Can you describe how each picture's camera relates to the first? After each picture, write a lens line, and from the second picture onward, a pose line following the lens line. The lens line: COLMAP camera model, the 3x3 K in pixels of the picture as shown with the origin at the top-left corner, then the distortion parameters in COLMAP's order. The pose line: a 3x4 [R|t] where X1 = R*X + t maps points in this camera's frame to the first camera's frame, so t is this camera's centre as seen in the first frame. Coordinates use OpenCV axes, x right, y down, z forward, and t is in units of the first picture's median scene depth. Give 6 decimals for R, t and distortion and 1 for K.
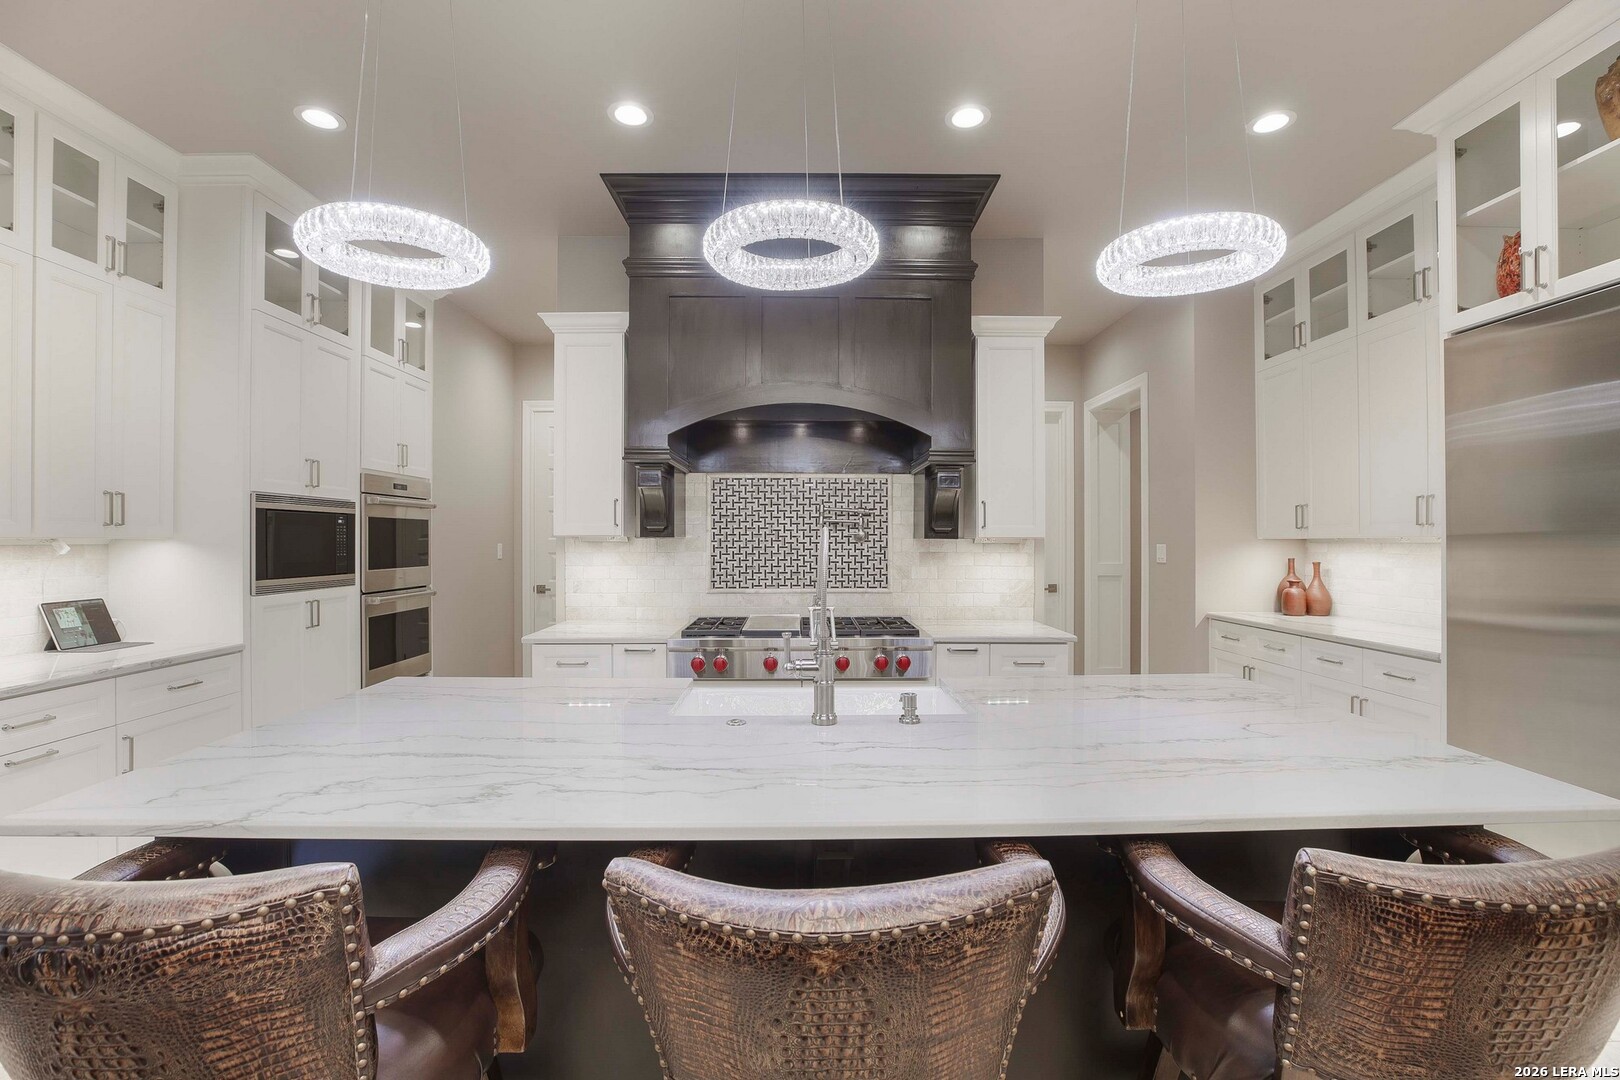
lens RADIAL K [[748.6, 0, 812.9], [0, 748.6, 542.1], [0, 0, 1]] dist [-0.045789, 0.012855]
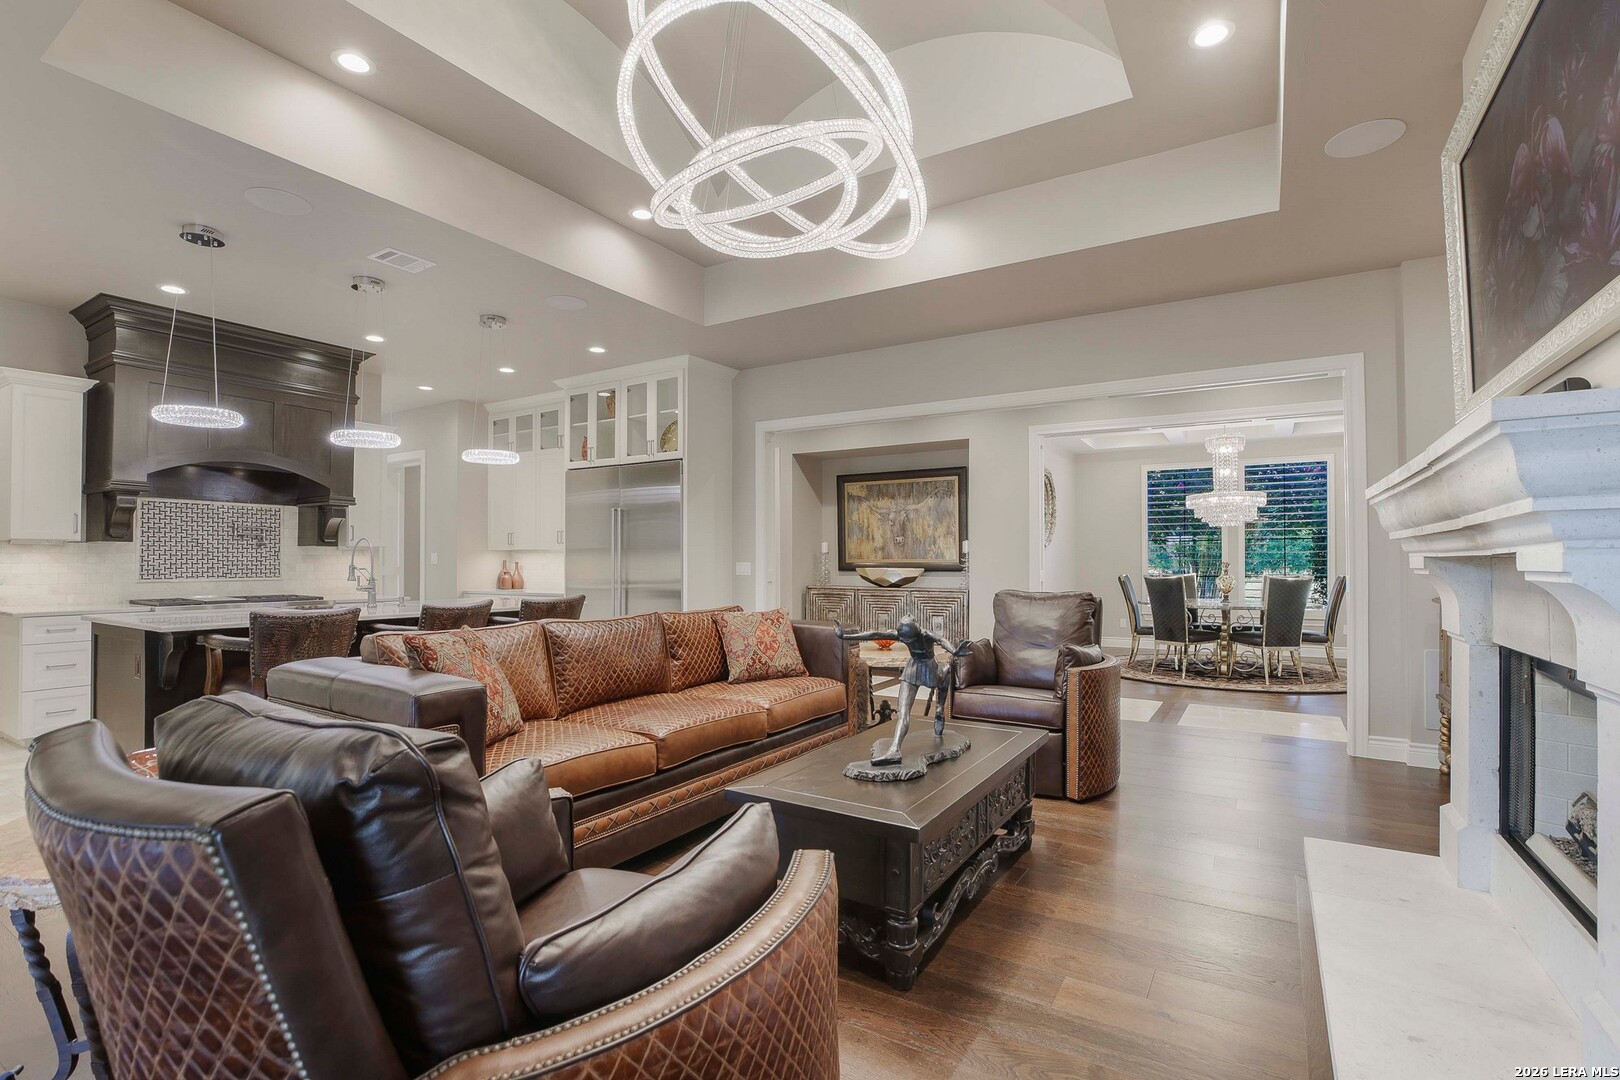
lens RADIAL K [[748.6, 0, 814.0], [0, 748.6, 553.1], [0, 0, 1]] dist [-0.045789, 0.012855]
pose [[0.538380, 0.010263, 0.842640, -0.603146], [0.002790, 0.999899, -0.013961, 0.035390], [-0.842698, 0.009867, 0.538297, -0.797396]]
